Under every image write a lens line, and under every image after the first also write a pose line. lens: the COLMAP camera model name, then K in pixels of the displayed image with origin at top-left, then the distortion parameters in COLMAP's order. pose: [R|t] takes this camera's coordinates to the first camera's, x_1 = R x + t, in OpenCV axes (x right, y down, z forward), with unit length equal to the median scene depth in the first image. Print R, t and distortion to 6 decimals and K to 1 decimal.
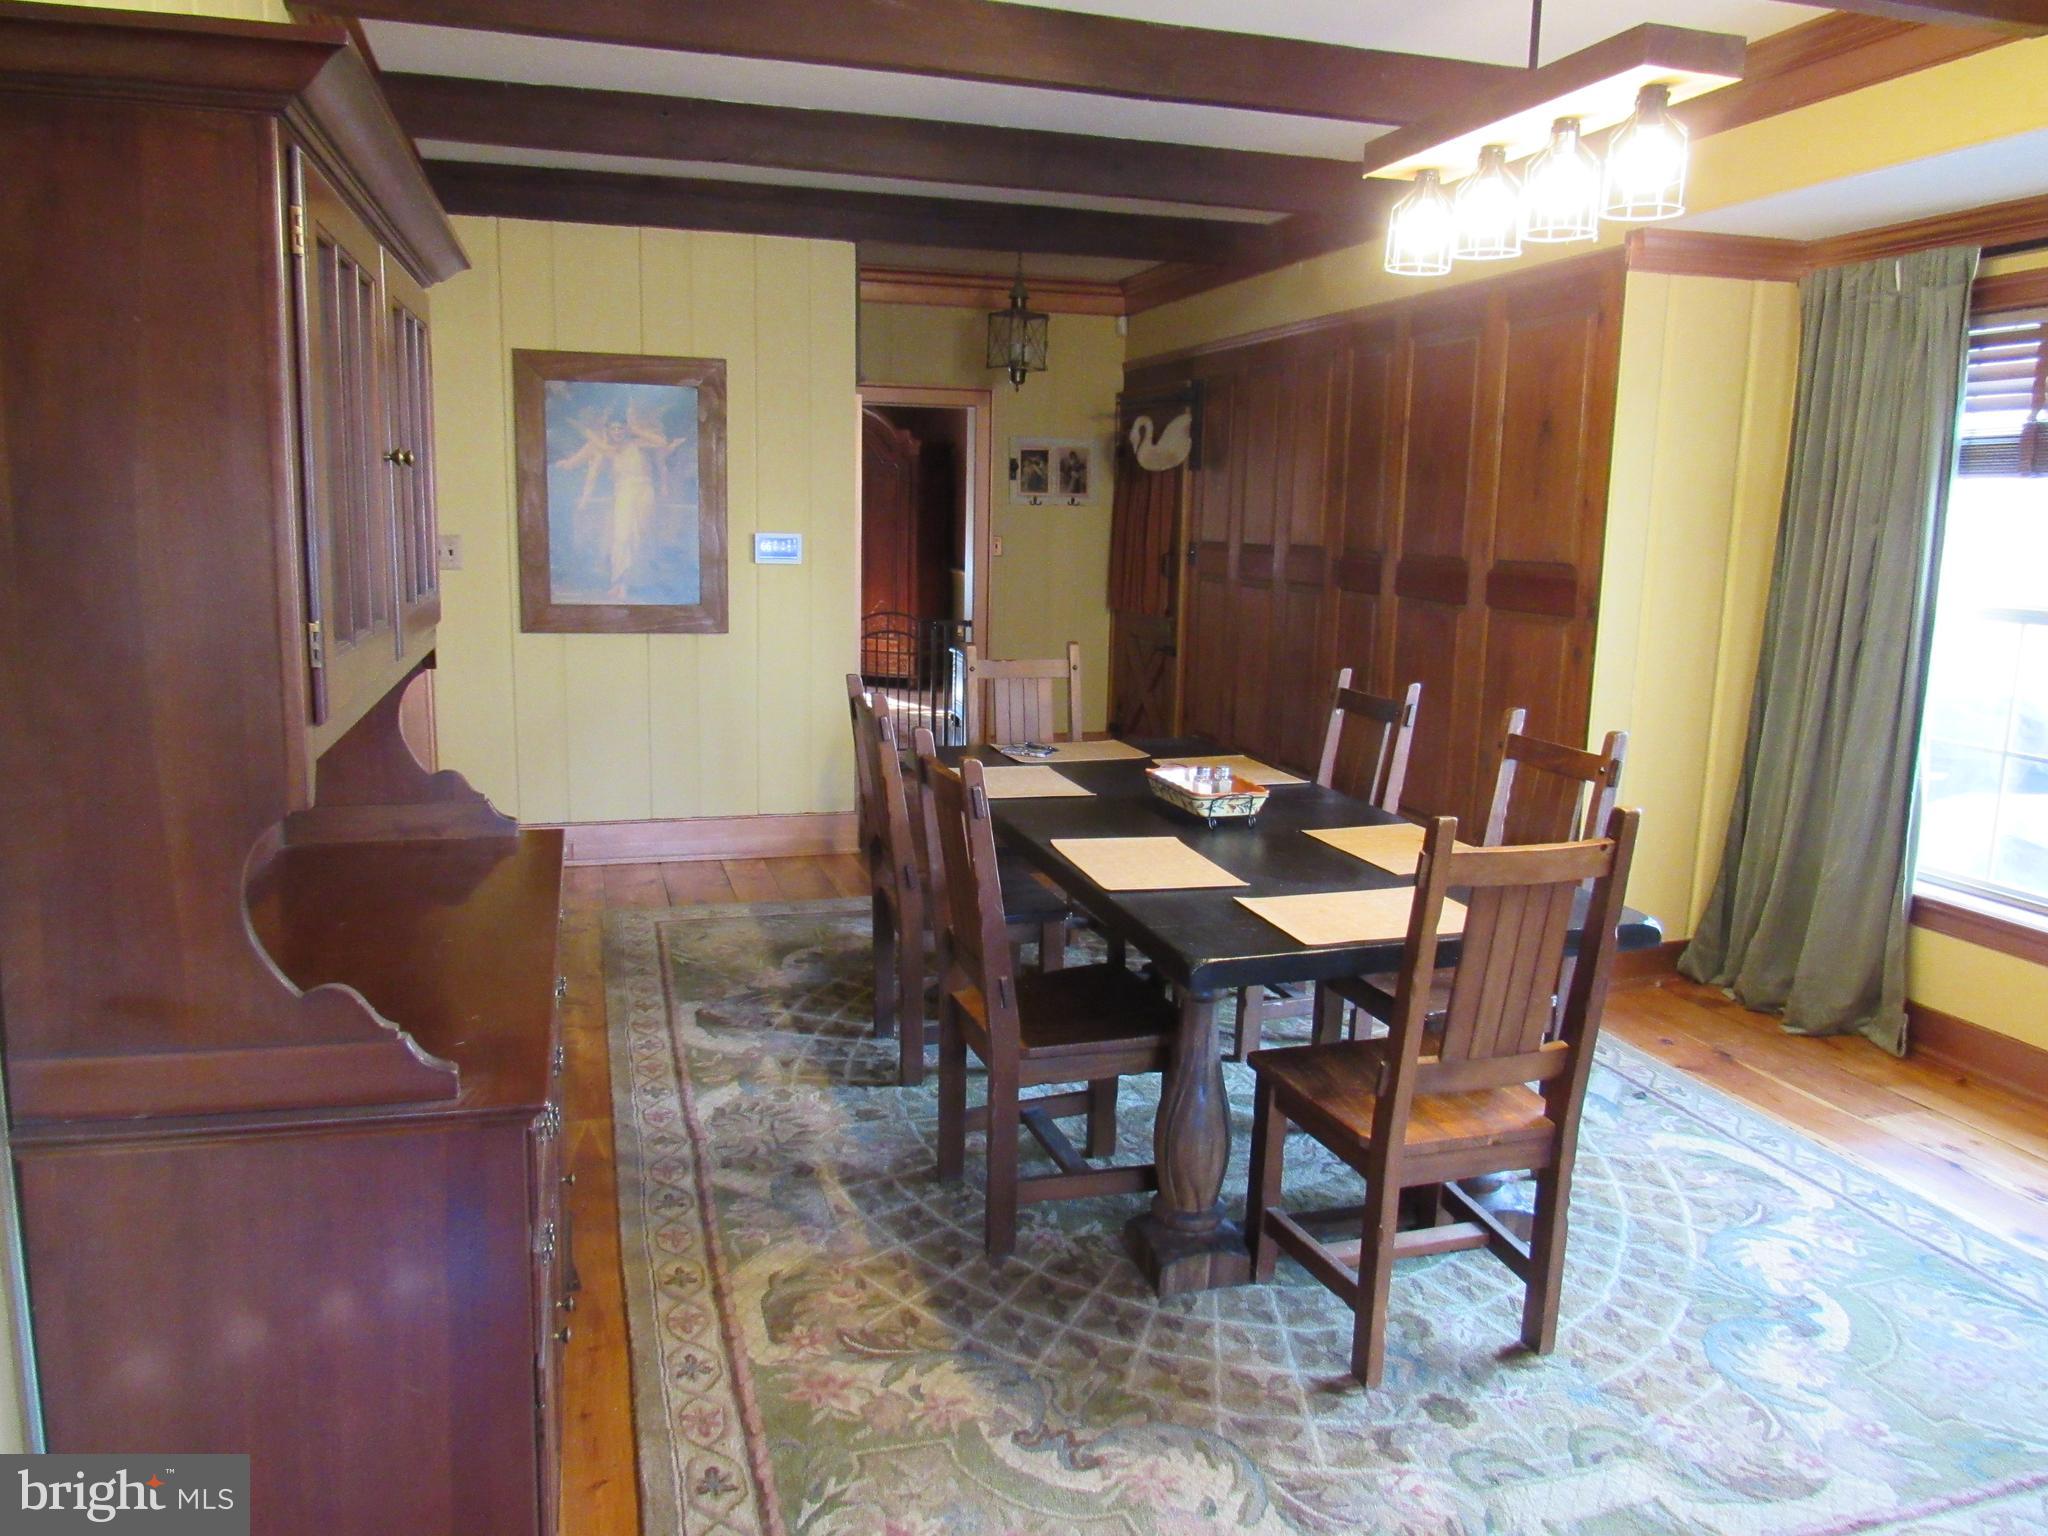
lens RADIAL K [[1461.9, 0, 1024.8], [0, 1461.9, 760.6], [0, 0, 1]] dist [-0.020668, -0.001196]
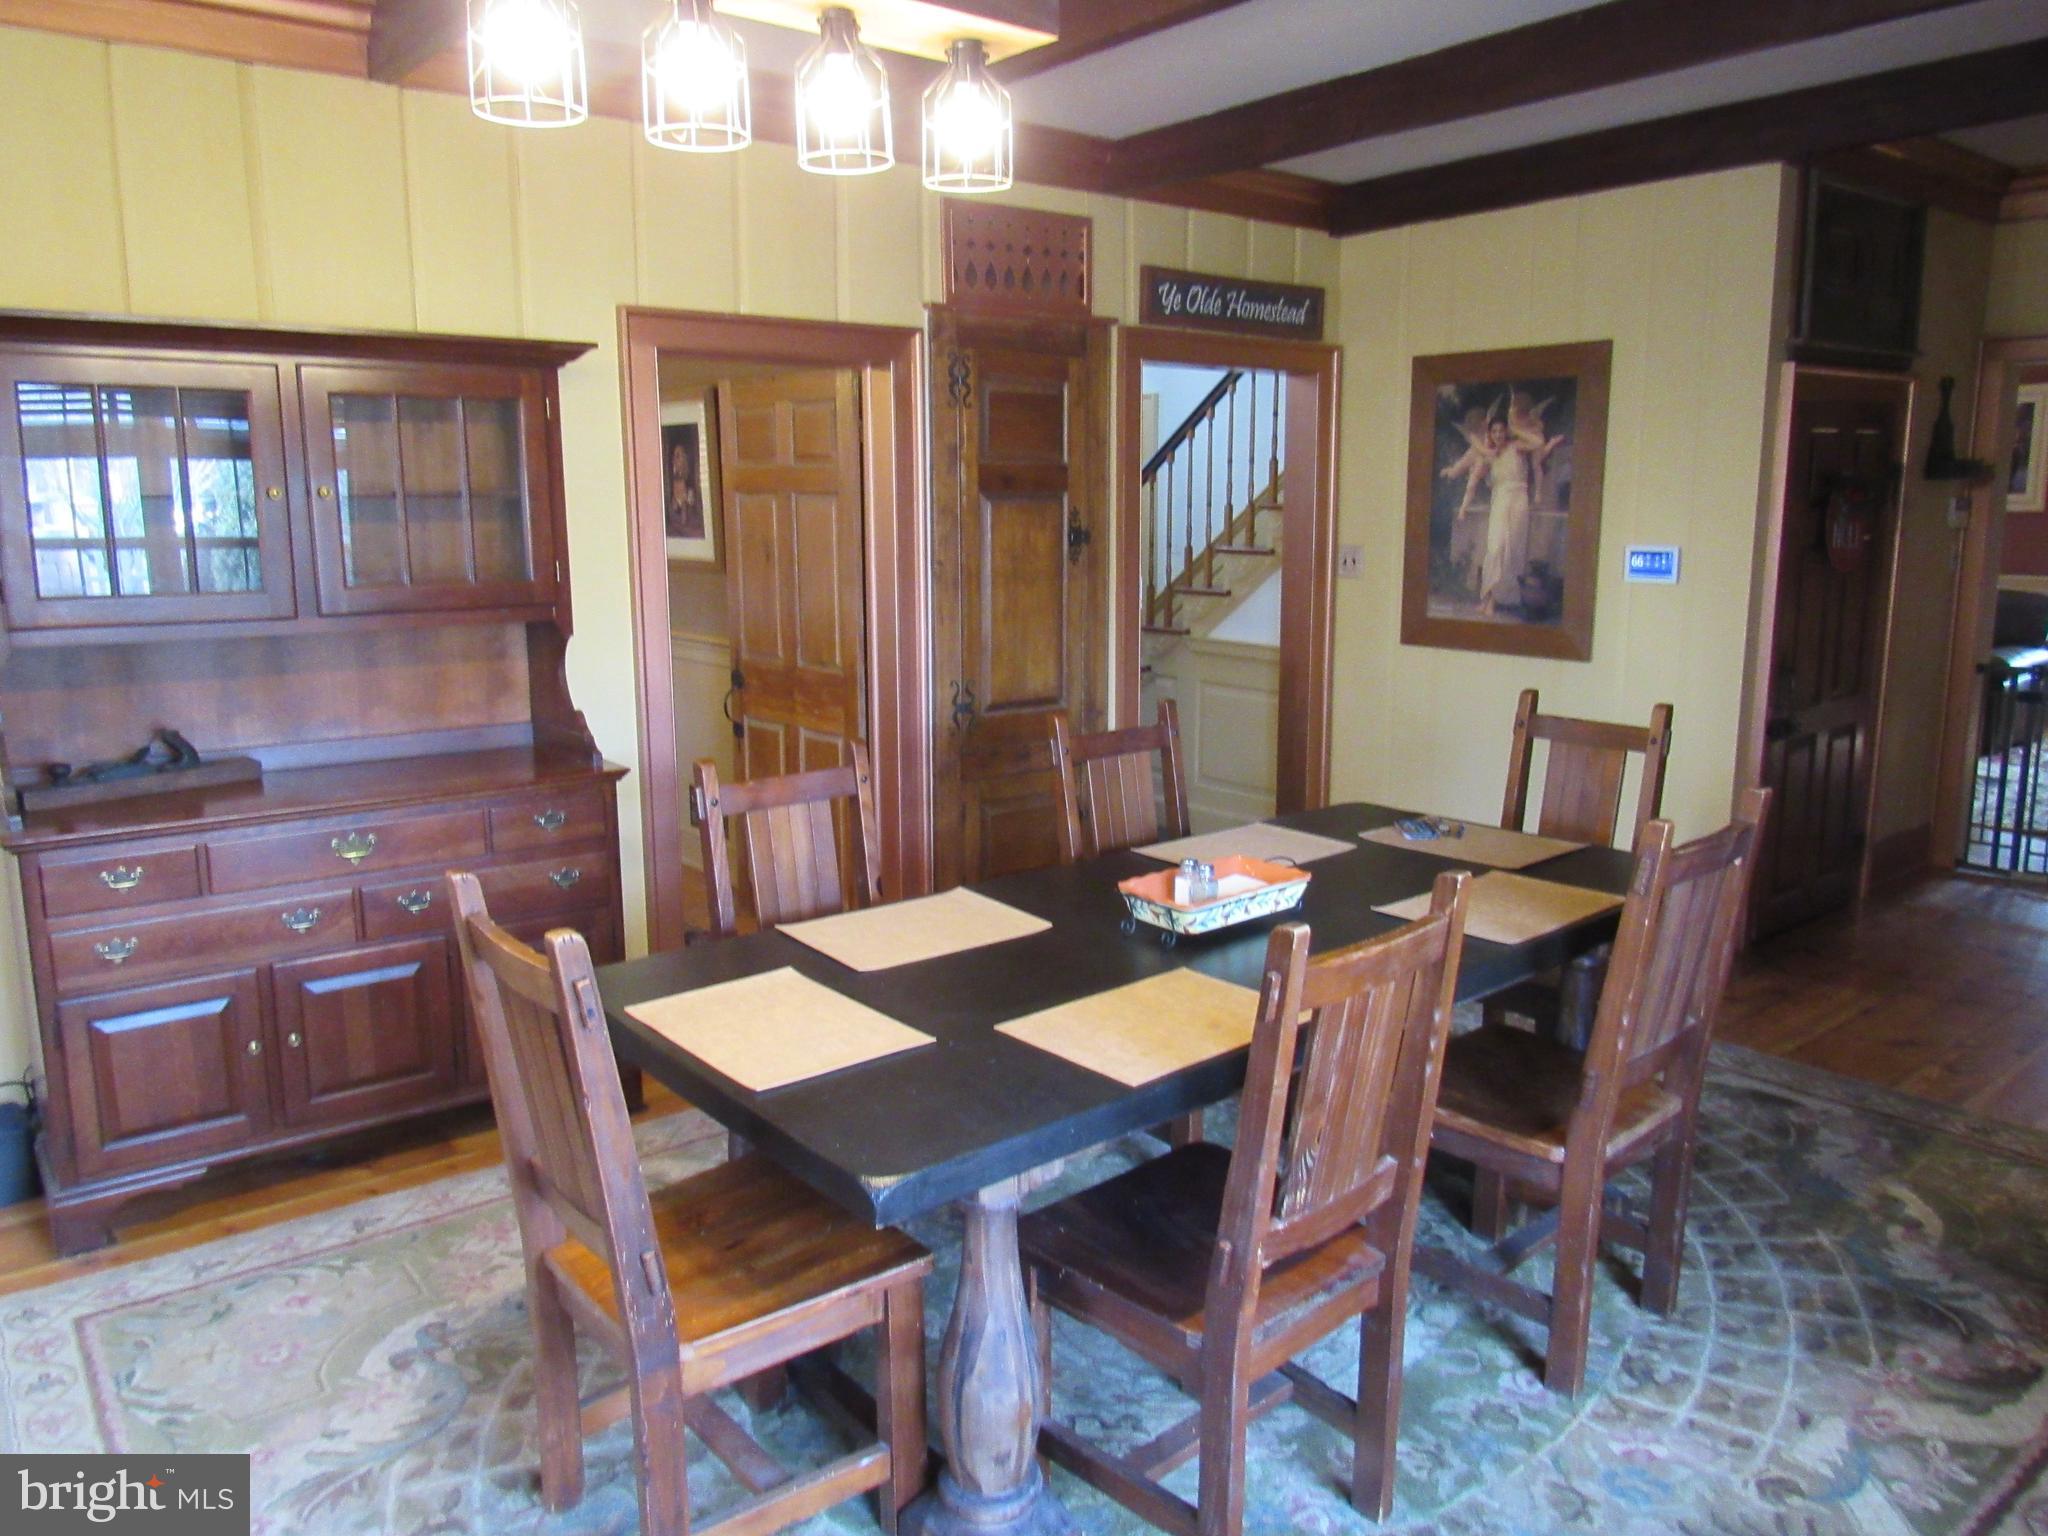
lens RADIAL K [[1461.9, 0, 1009.0], [0, 1461.9, 766.4], [0, 0, 1]] dist [-0.020668, -0.001196]
pose [[0.368034, 0.142619, -0.918809, 0.480055], [-0.147233, 0.984638, 0.093862, -0.060298], [0.918081, 0.100734, 0.383379, 0.386443]]
